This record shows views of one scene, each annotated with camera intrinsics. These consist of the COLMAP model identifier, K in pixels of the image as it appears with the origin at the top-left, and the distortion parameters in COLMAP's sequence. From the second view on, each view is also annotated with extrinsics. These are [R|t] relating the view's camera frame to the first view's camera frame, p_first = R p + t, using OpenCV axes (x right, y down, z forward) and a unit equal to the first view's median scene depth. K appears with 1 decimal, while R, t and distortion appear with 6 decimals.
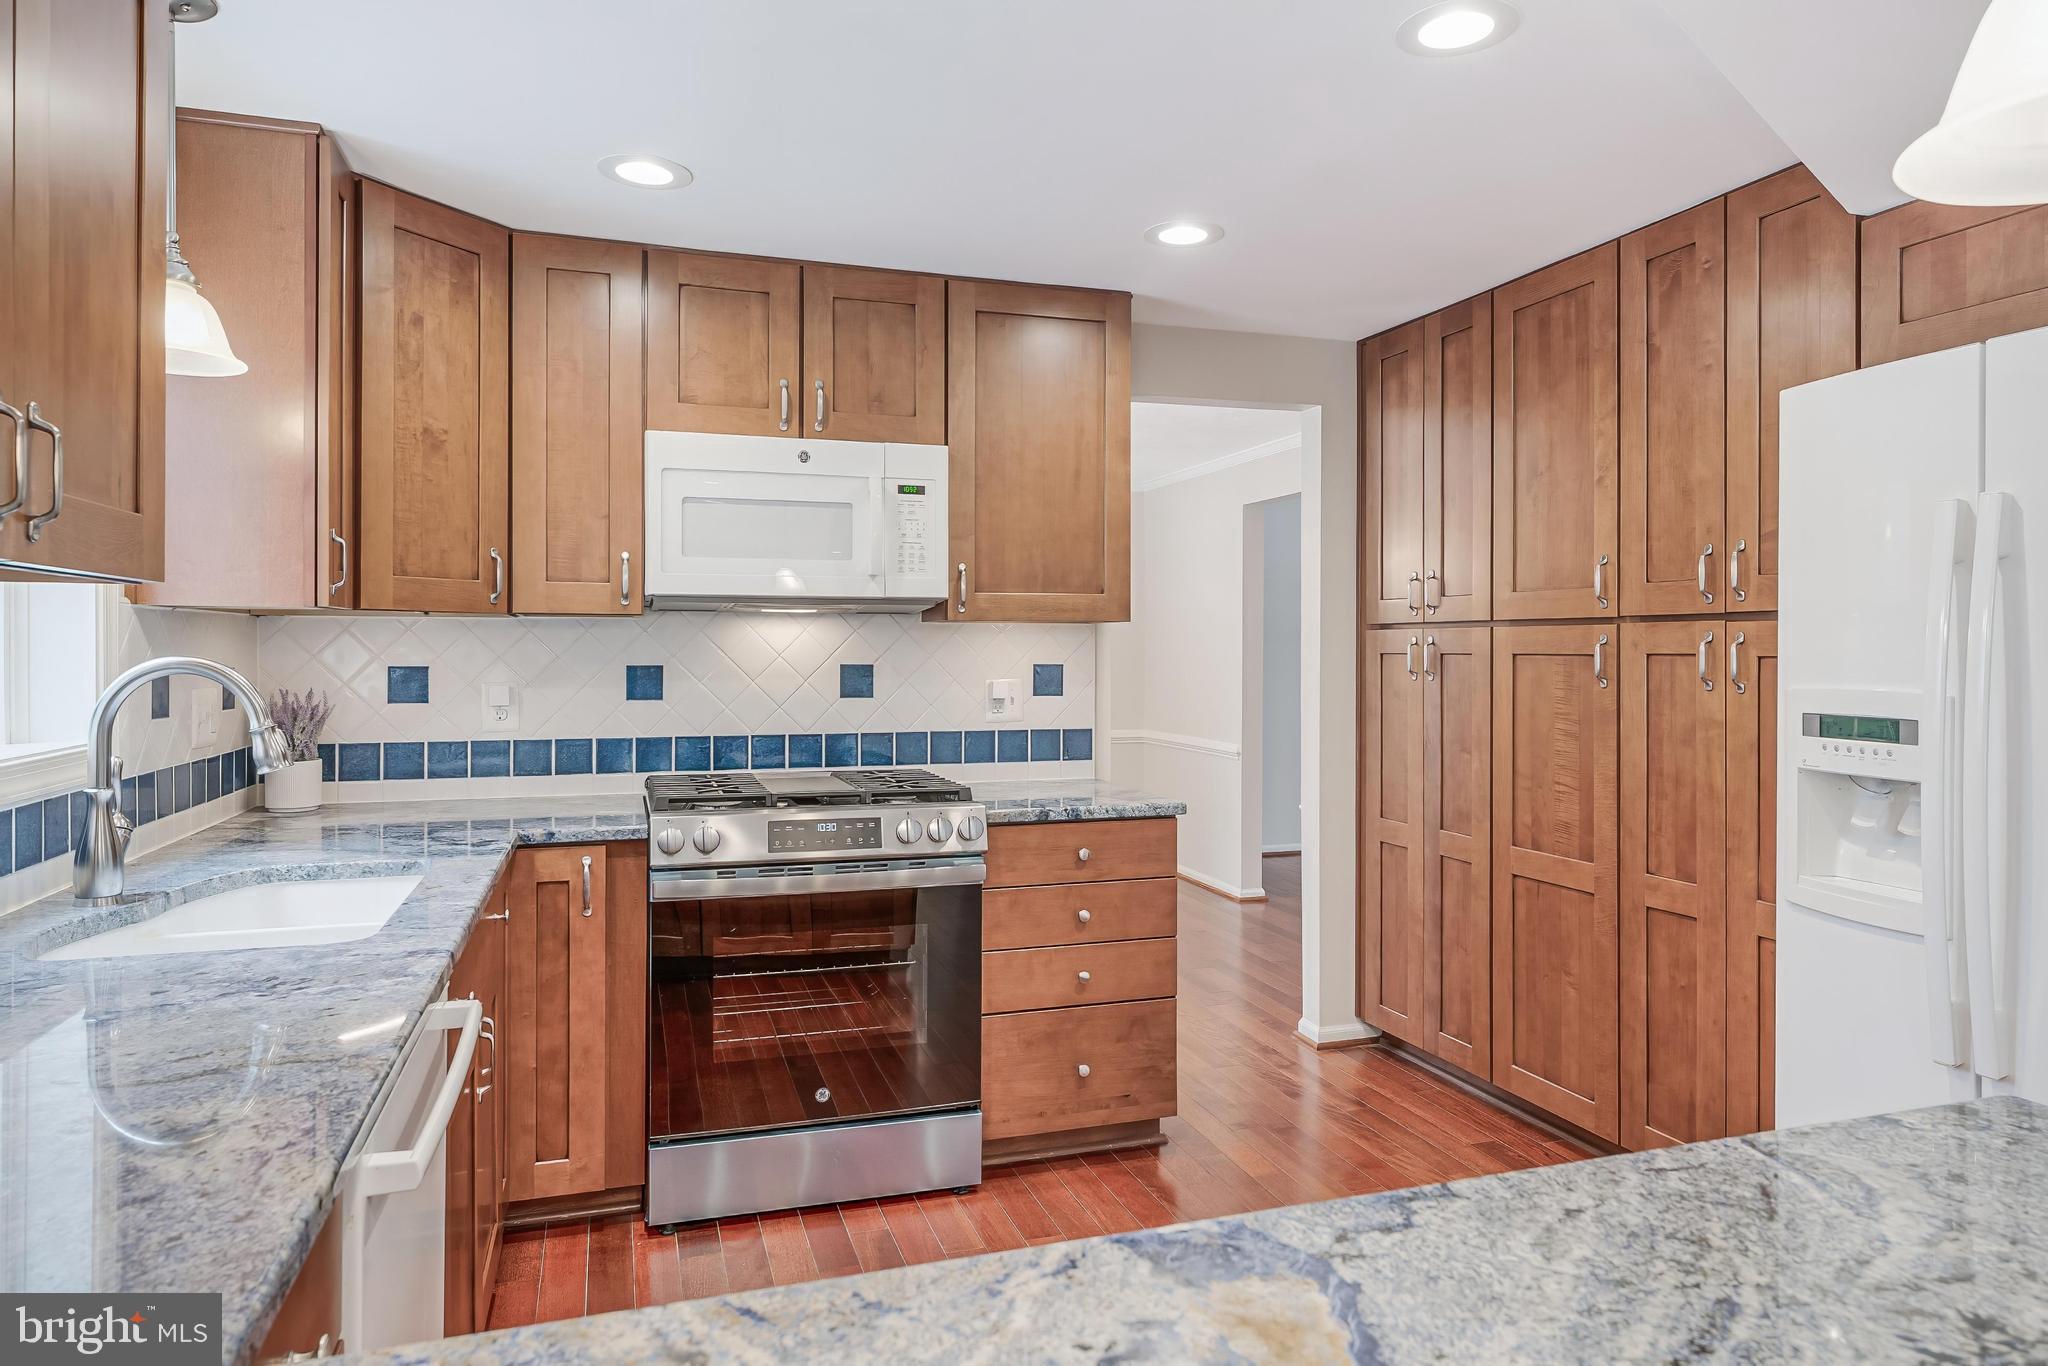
lens RADIAL K [[1254.5, 0, 1031.2], [0, 1254.5, 650.2], [0, 0, 1]] dist [-0.001342, 0.000404]
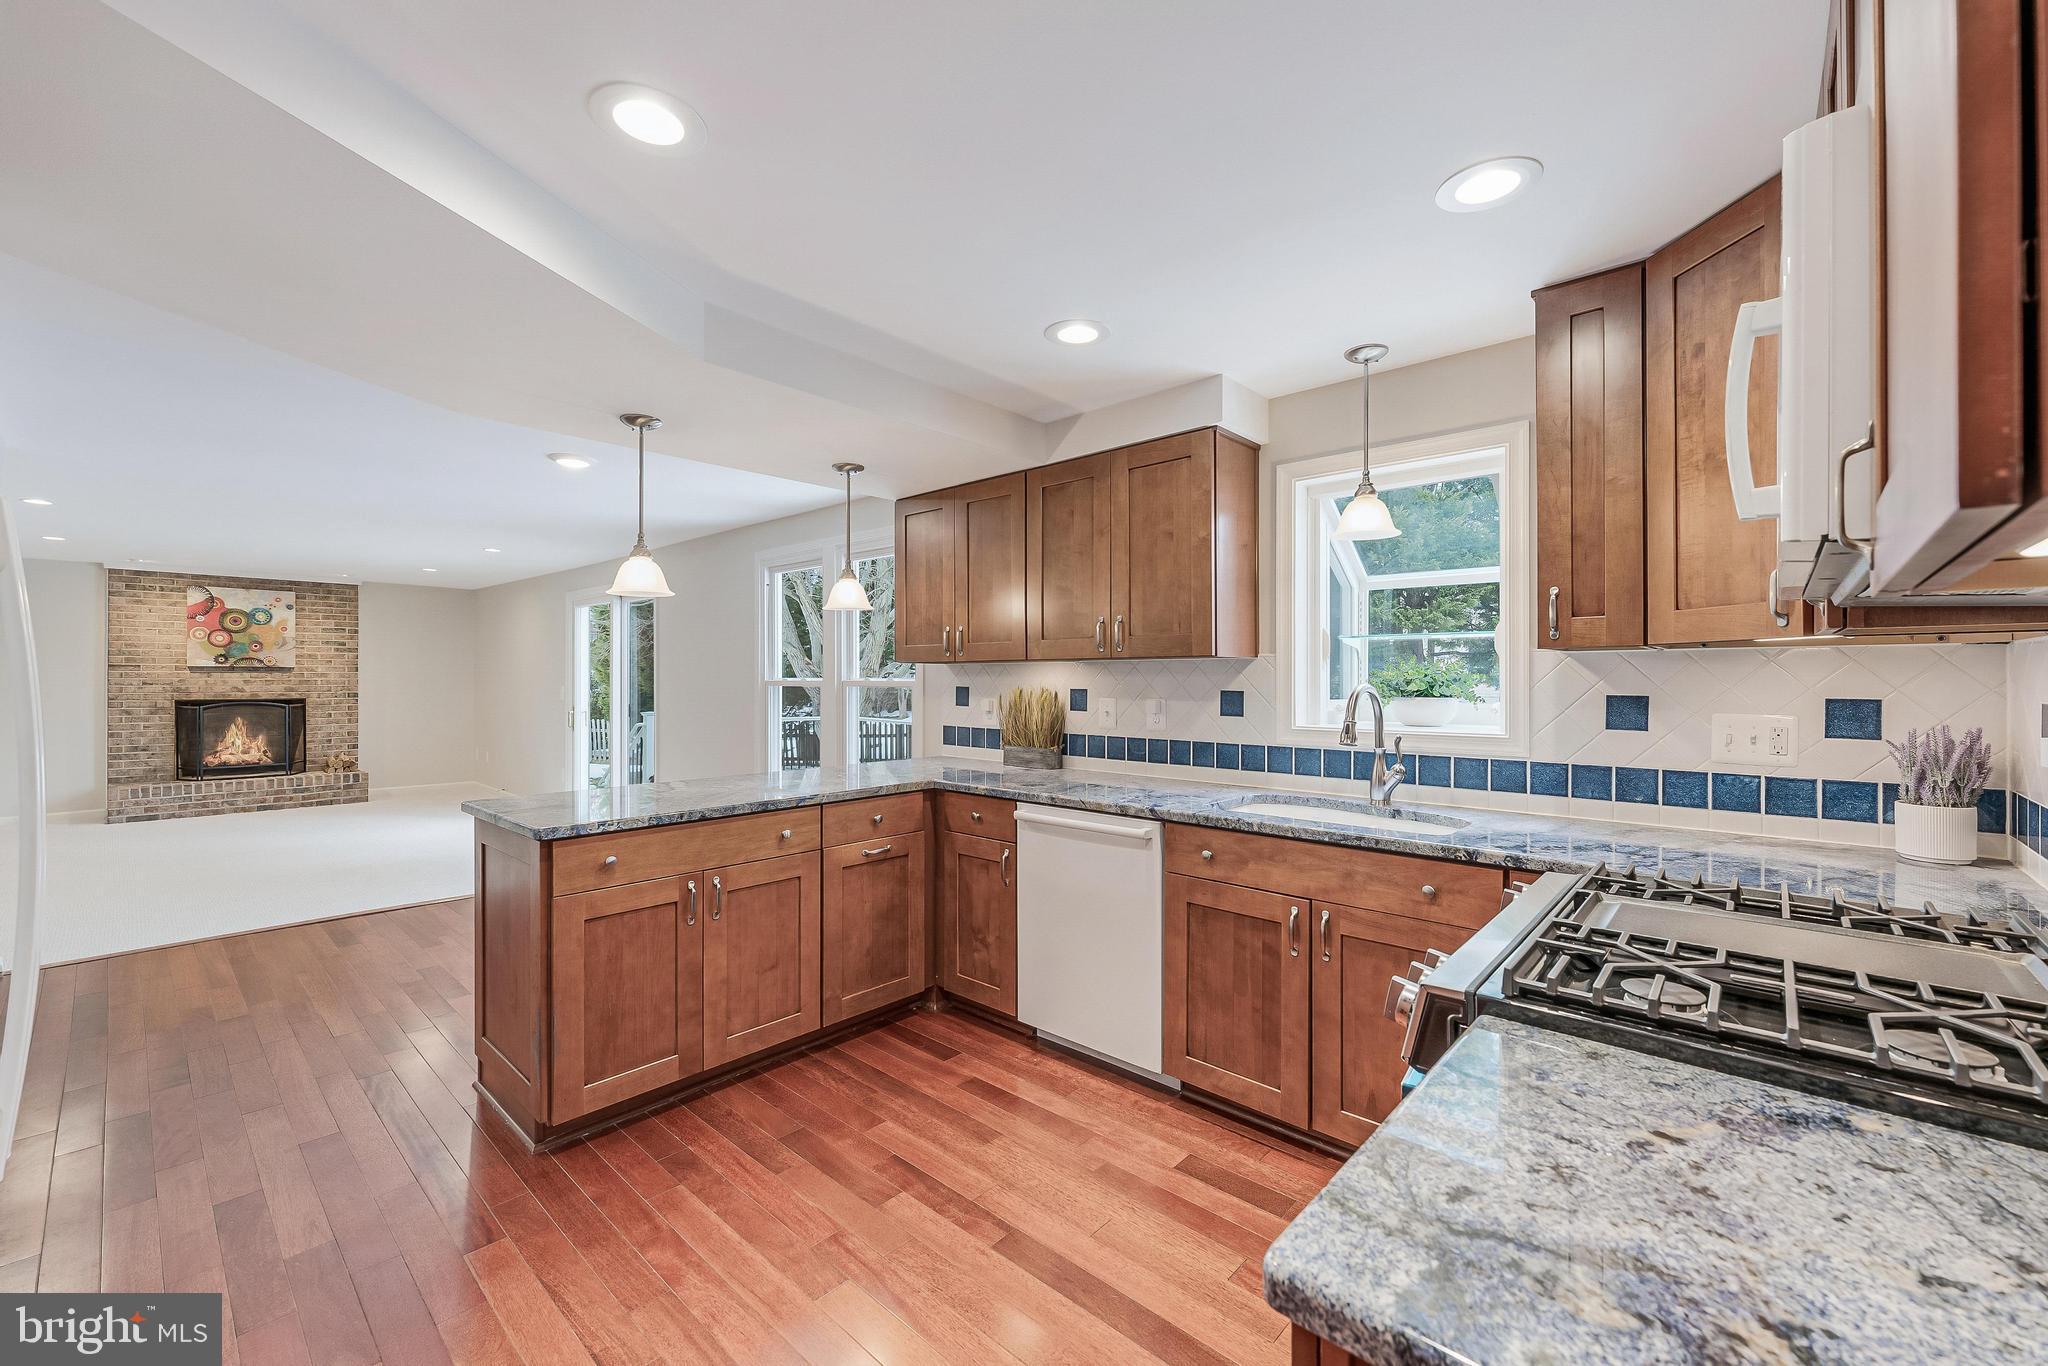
lens RADIAL K [[822.9, 0, 1028.4], [0, 822.9, 678.0], [0, 0, 1]] dist [0.000741, 0.000125]
pose [[-0.871342, -0.002859, -0.490669, 0.255324], [-0.002440, 0.999996, -0.001495, -0.000995], [0.490671, -0.000106, -0.871345, 1.138221]]
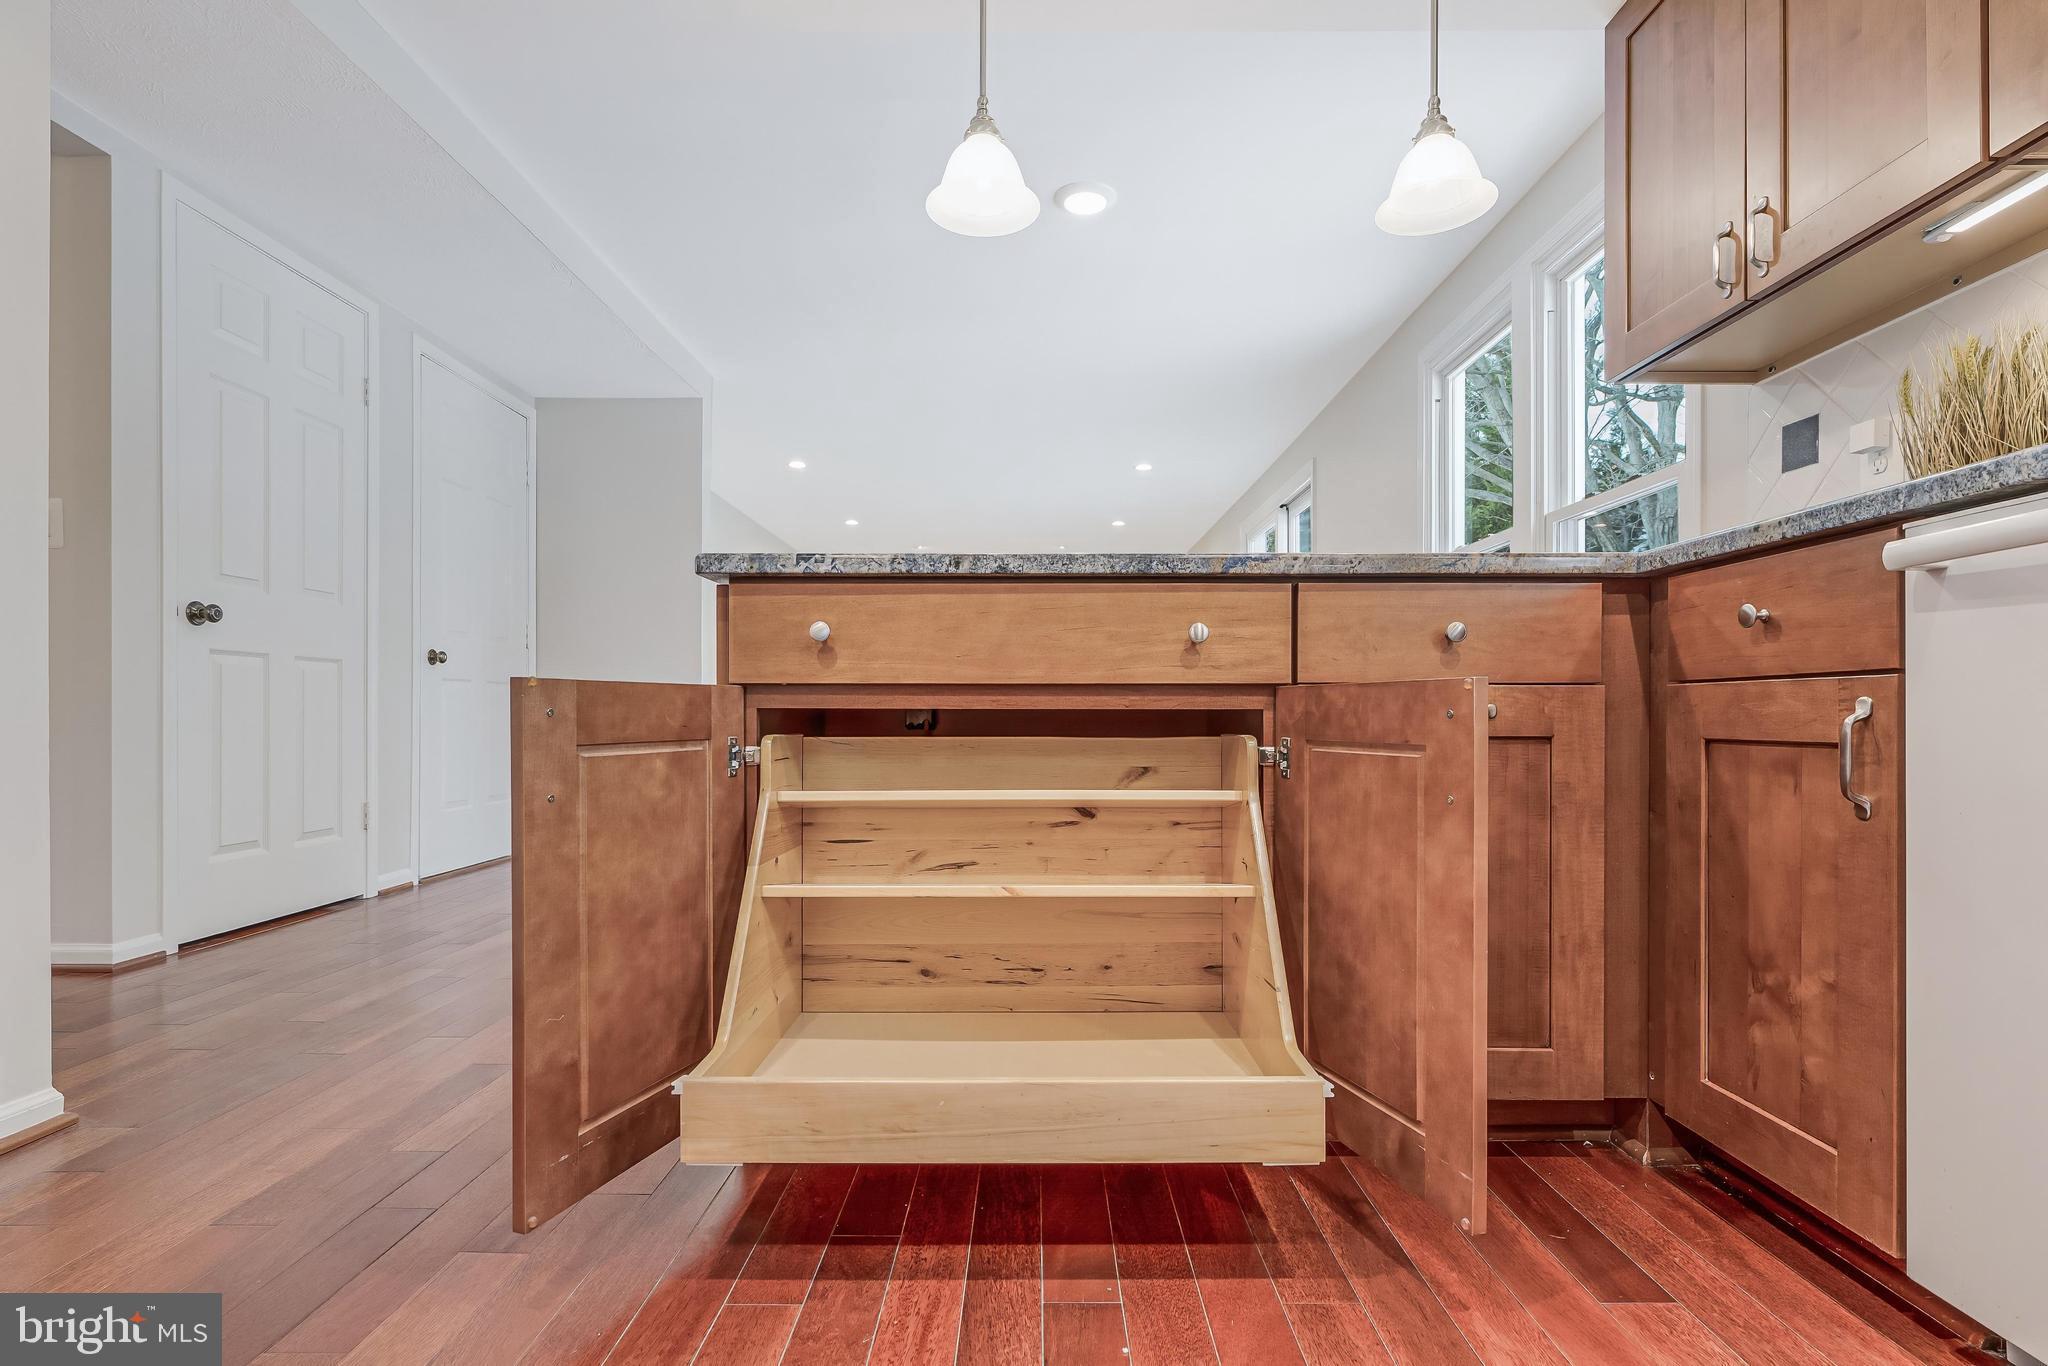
lens RADIAL K [[985.2, 0, 1031.3], [0, 985.2, 718.5], [0, 0, 1]] dist [0.001136, -0.000574]
pose [[-0.948202, -0.004033, 0.317643, -0.015726], [-0.003563, 0.999992, 0.002063, 0.197884], [-0.317649, 0.000824, -0.948208, 0.727945]]
